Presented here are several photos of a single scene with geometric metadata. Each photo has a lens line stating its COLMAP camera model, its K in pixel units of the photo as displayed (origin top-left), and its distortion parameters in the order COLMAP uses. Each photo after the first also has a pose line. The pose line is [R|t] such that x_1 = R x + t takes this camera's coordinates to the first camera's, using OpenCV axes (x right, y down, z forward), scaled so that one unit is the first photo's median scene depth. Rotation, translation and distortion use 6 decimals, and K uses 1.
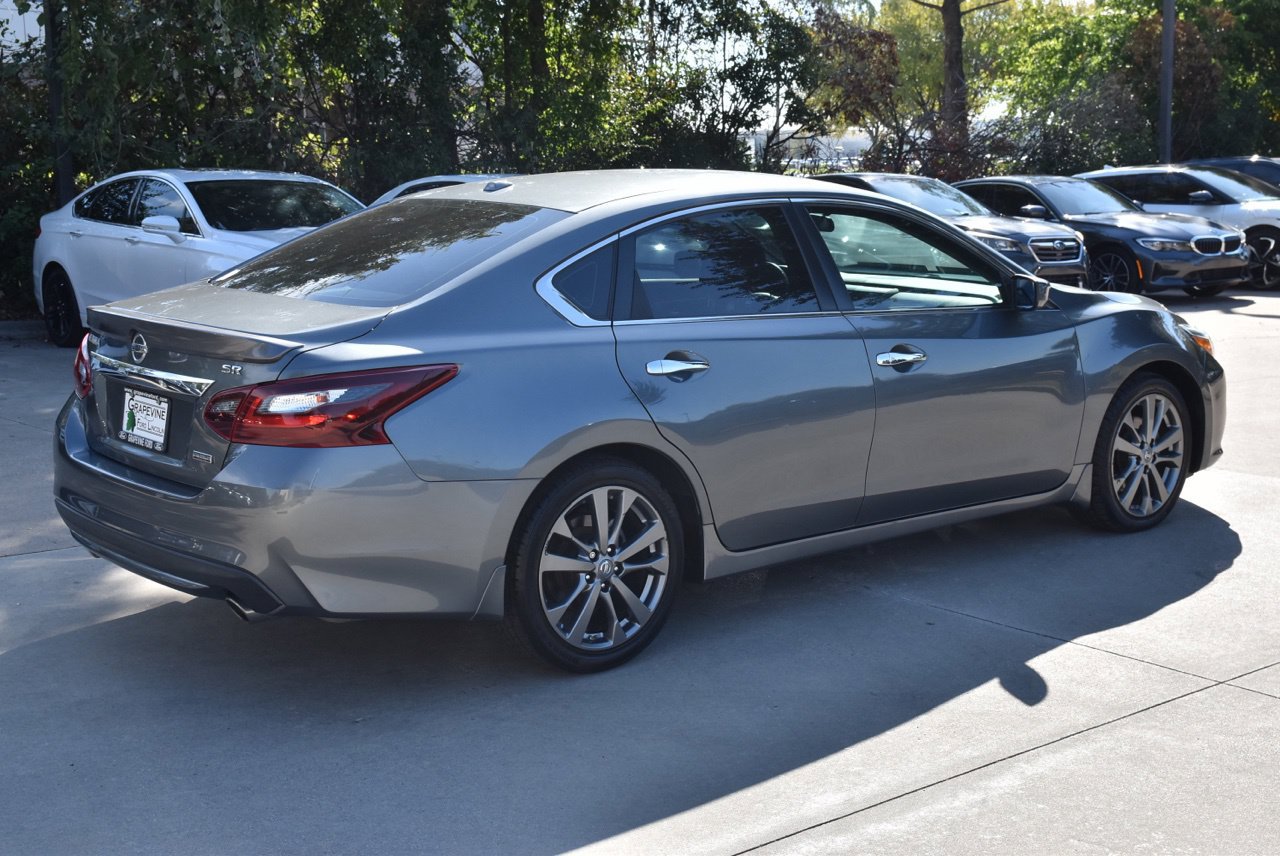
lens RADIAL K [[1907.4, 0, 607.1], [0, 1907.4, 427.3], [0, 0, 1]] dist [-0.004661, 0.604457]
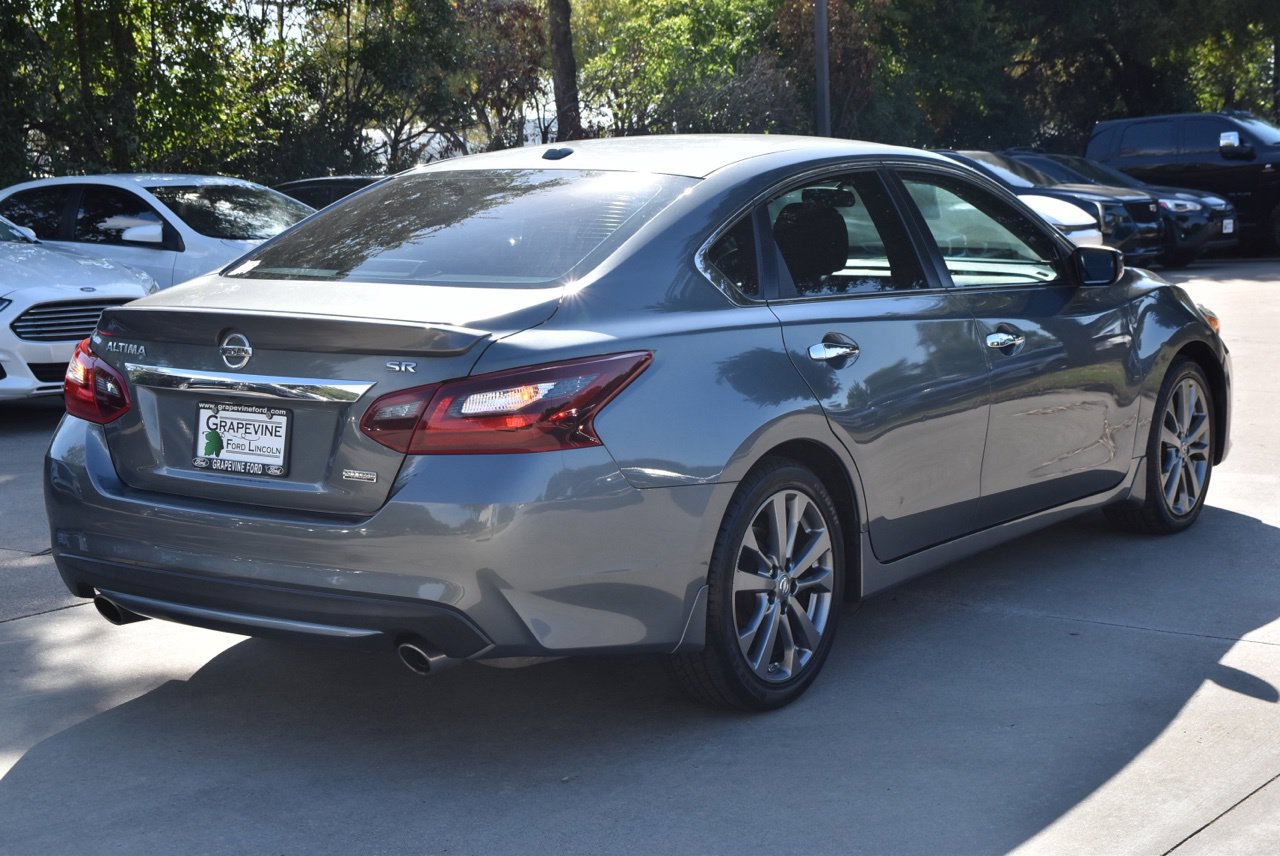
lens RADIAL K [[2373.0, 0, 640.0], [0, 2373.0, 428.0], [0, 0, 1]] dist [0.171196, 0.054639]
pose [[0.960620, -0.047862, 0.273712, -0.348276], [0.057312, 0.998001, -0.026629, 0.027017], [-0.271890, 0.041268, 0.961443, -0.017520]]
